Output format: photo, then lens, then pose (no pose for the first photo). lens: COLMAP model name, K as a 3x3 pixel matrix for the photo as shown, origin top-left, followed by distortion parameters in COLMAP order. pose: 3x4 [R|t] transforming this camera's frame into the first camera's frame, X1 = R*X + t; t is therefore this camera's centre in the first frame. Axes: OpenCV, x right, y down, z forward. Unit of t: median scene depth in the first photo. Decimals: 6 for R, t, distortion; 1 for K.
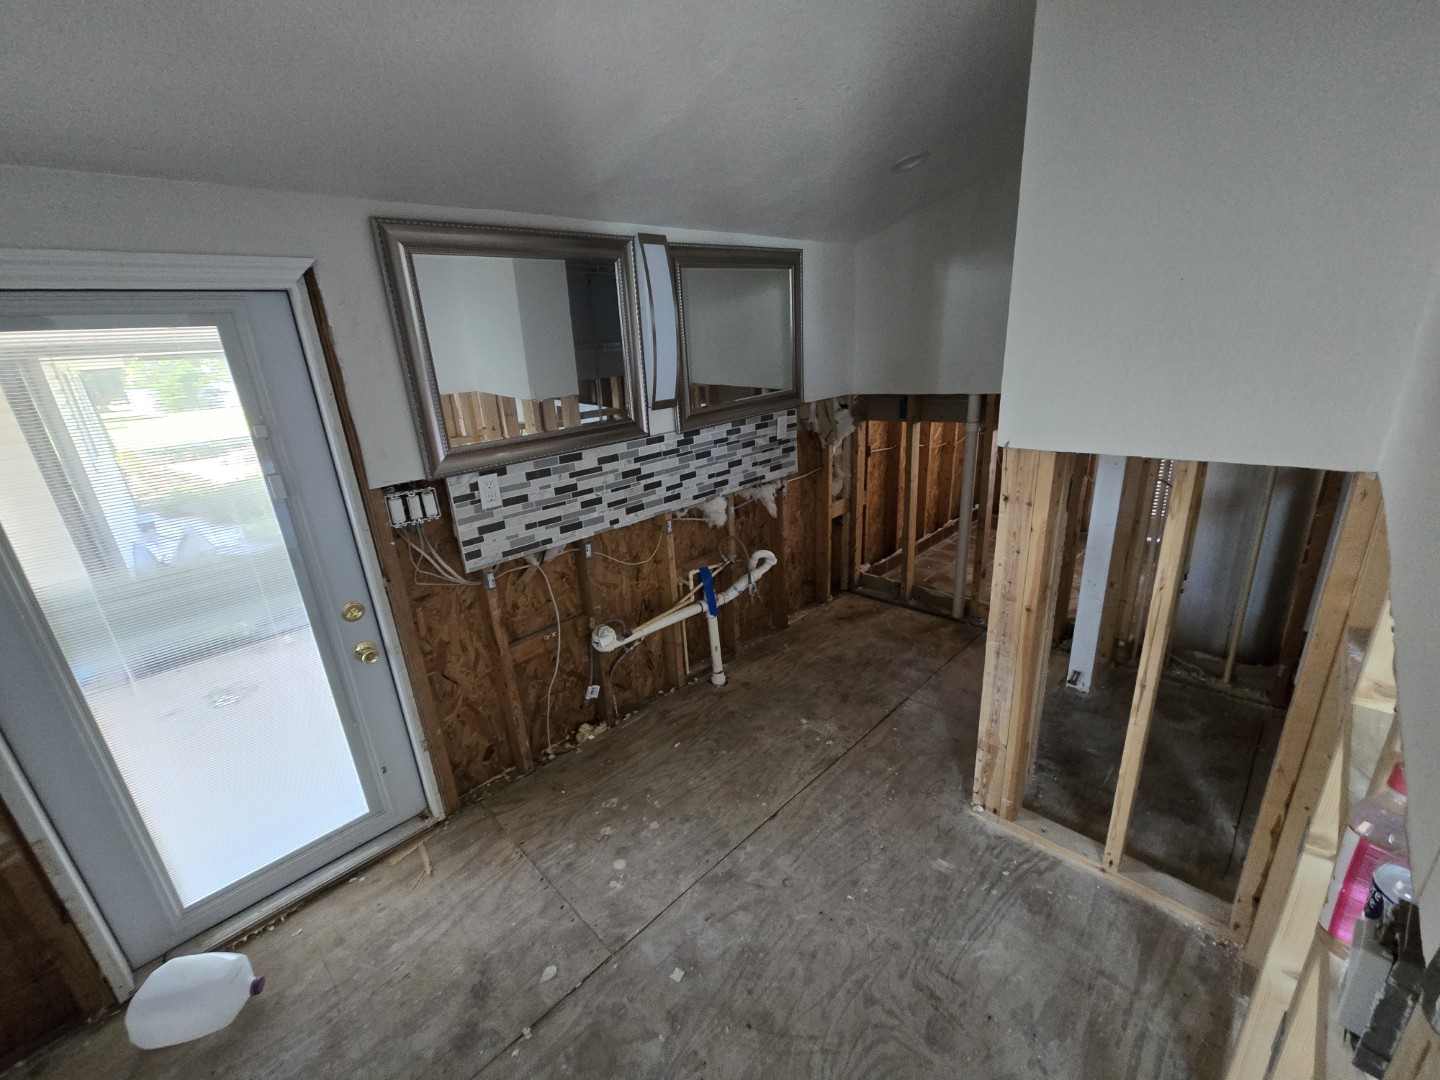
lens RADIAL K [[590.9, 0, 707.9], [0, 590.9, 542.1], [0, 0, 1]] dist [0.000232, 0.000682]
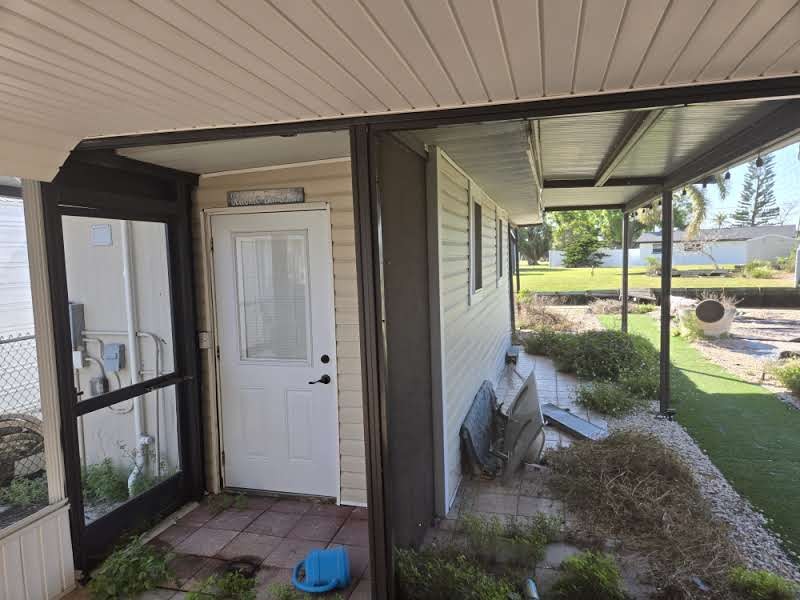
lens RADIAL K [[547.6, 0, 404.0], [0, 547.6, 297.7], [0, 0, 1]] dist [0.073178, -0.071462]
pose [[0.519380, 0.127110, -0.845037, -0.188890], [-0.286810, 0.957444, -0.032262, -0.034365], [0.804975, 0.259121, 0.533734, 0.235581]]
